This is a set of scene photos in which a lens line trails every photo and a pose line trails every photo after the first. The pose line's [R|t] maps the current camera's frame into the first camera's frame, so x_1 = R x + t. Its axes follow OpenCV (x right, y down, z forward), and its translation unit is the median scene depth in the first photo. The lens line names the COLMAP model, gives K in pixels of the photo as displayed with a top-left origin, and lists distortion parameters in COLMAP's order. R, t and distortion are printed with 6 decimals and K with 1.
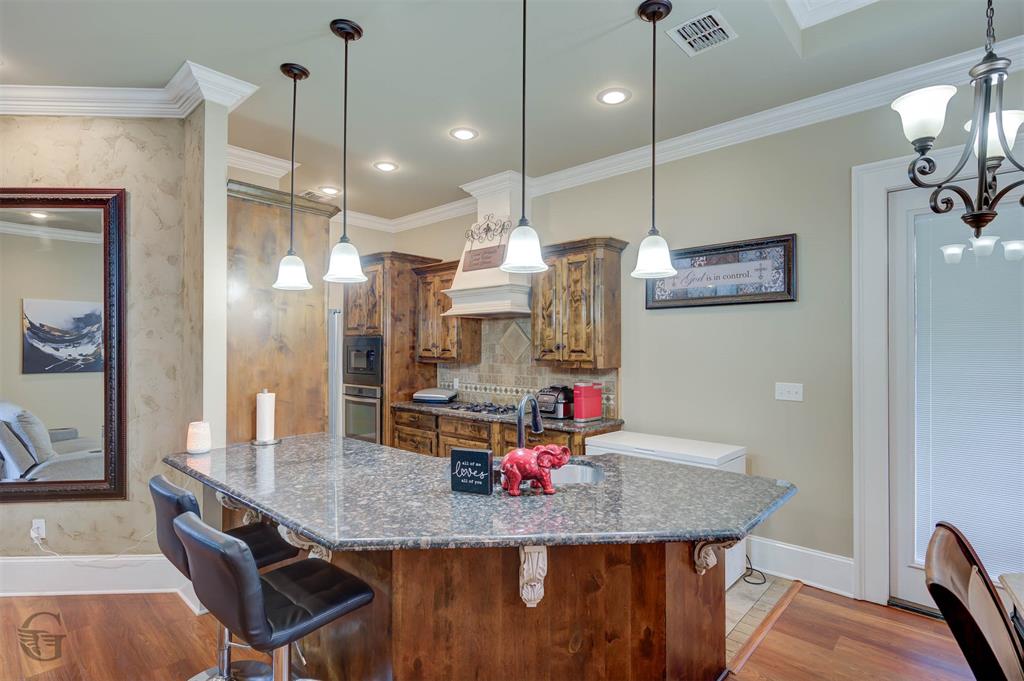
lens RADIAL K [[499.4, 0, 516.9], [0, 499.4, 344.1], [0, 0, 1]] dist [0.001447, -0.000299]
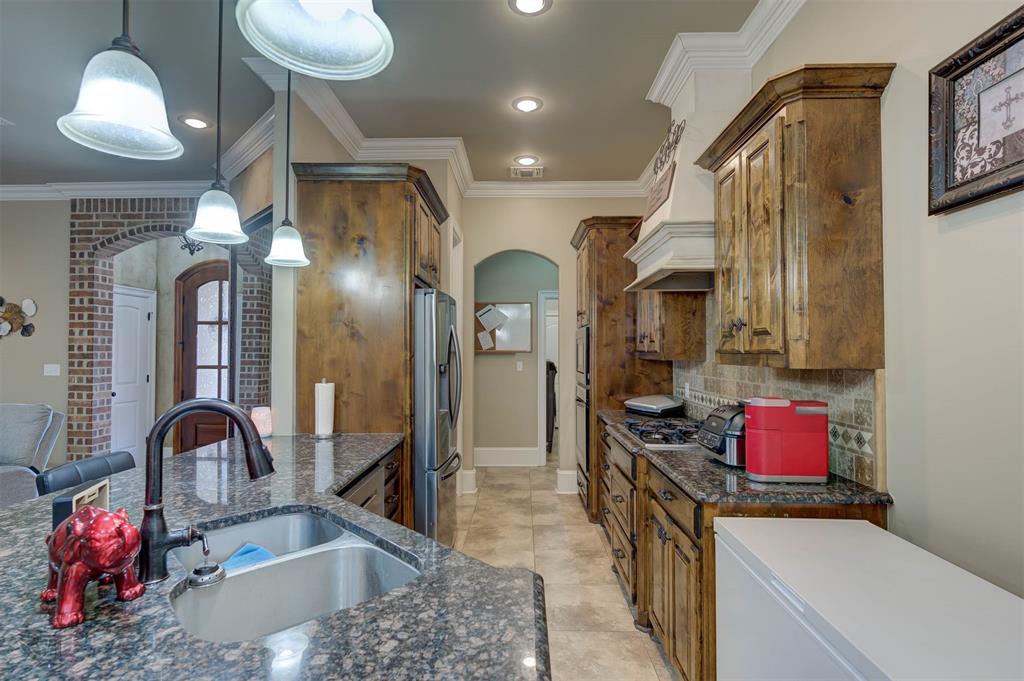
lens RADIAL K [[499.4, 0, 512.3], [0, 499.4, 343.5], [0, 0, 1]] dist [0.001447, -0.000299]
pose [[0.655305, -0.014238, -0.755230, 0.322363], [0.005606, 0.999886, -0.013985, 0.030088], [0.755343, 0.004931, 0.655311, 0.493081]]
